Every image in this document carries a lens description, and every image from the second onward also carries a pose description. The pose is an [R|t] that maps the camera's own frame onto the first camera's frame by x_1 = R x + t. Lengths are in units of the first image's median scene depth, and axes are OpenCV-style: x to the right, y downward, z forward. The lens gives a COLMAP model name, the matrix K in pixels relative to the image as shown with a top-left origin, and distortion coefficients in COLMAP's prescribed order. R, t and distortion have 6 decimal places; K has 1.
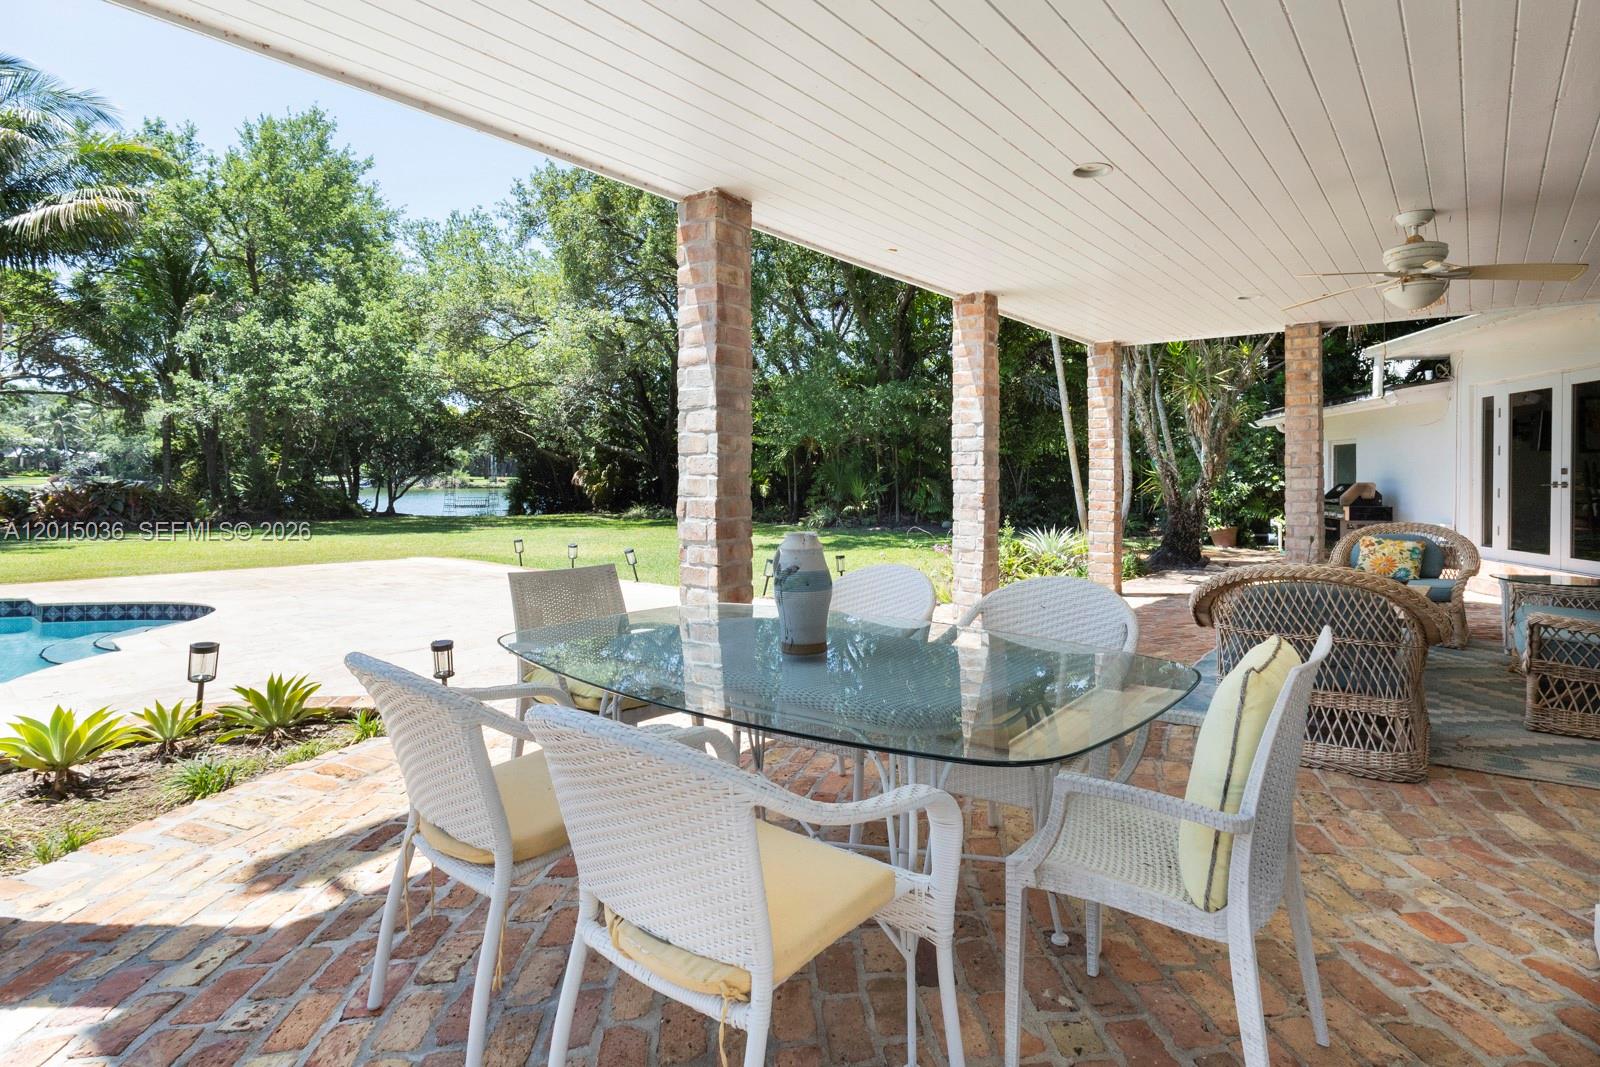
lens RADIAL K [[784.6, 0, 835.8], [0, 784.6, 486.7], [0, 0, 1]] dist [-0.004674, -0.000451]
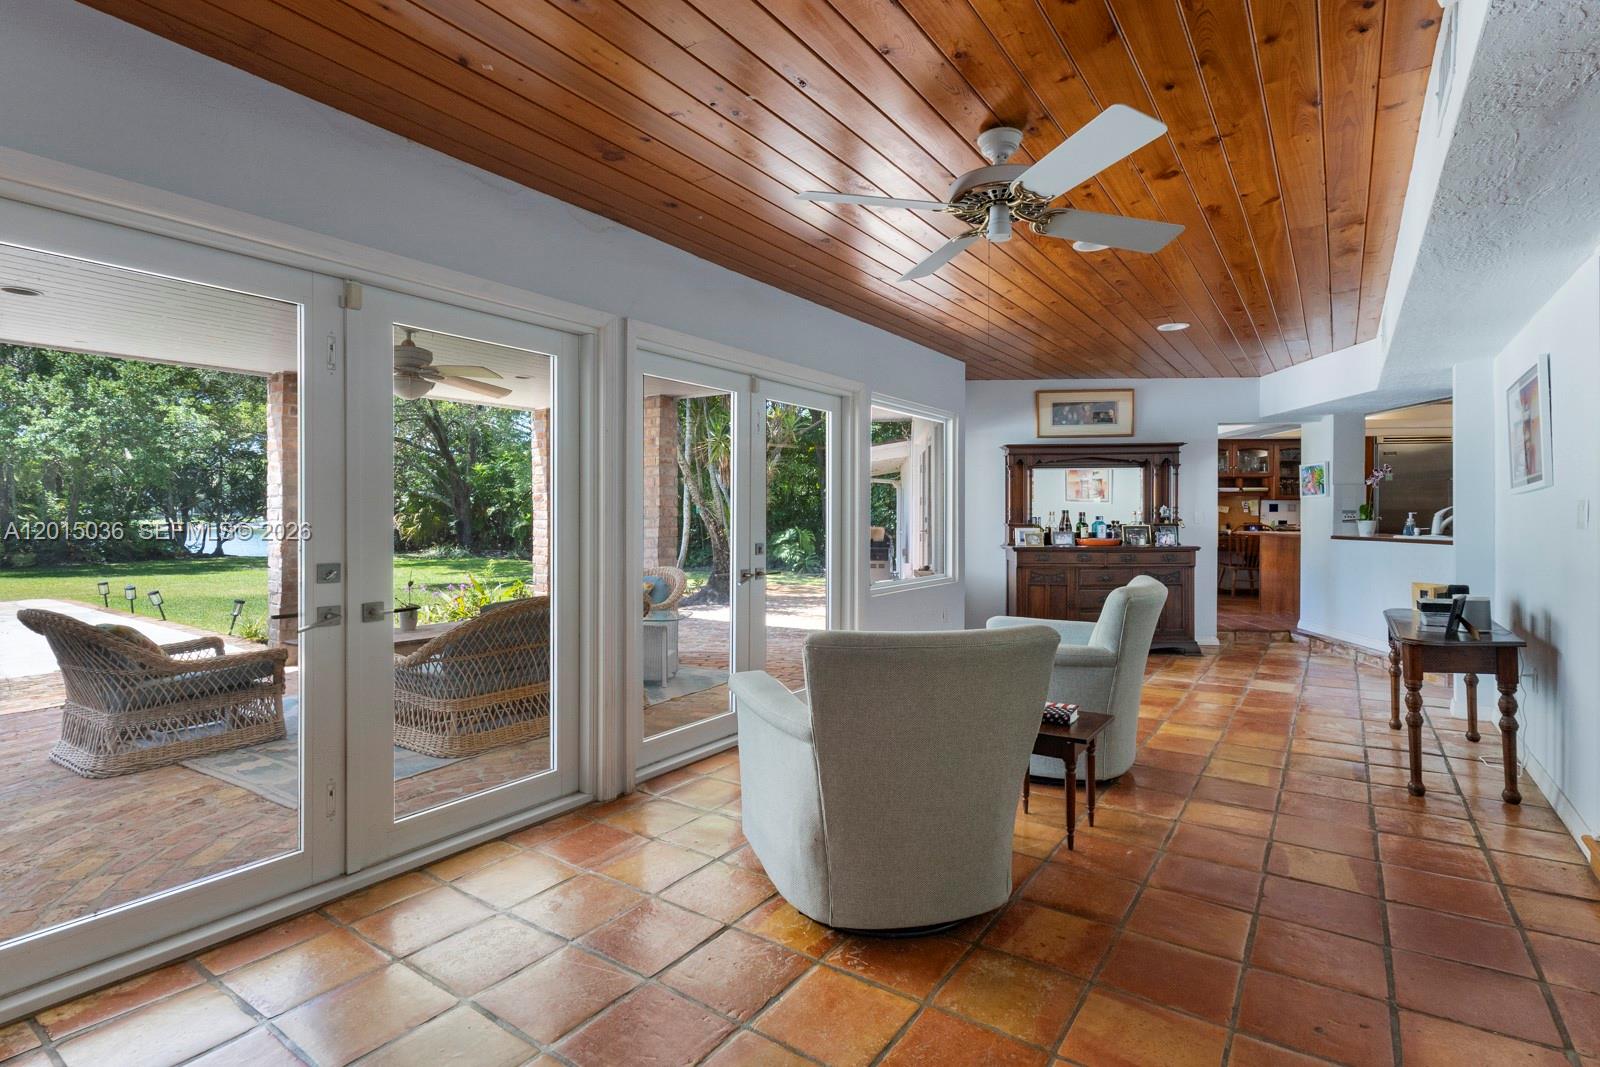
lens RADIAL K [[733.8, 0, 797.9], [0, 733.8, 530.2], [0, 0, 1]] dist [0.000913, -0.000150]
pose [[0.999161, -0.003882, 0.040761, 0.274763], [0.003603, 0.999970, 0.006914, -0.004993], [-0.040786, -0.006762, 0.999145, -0.039278]]
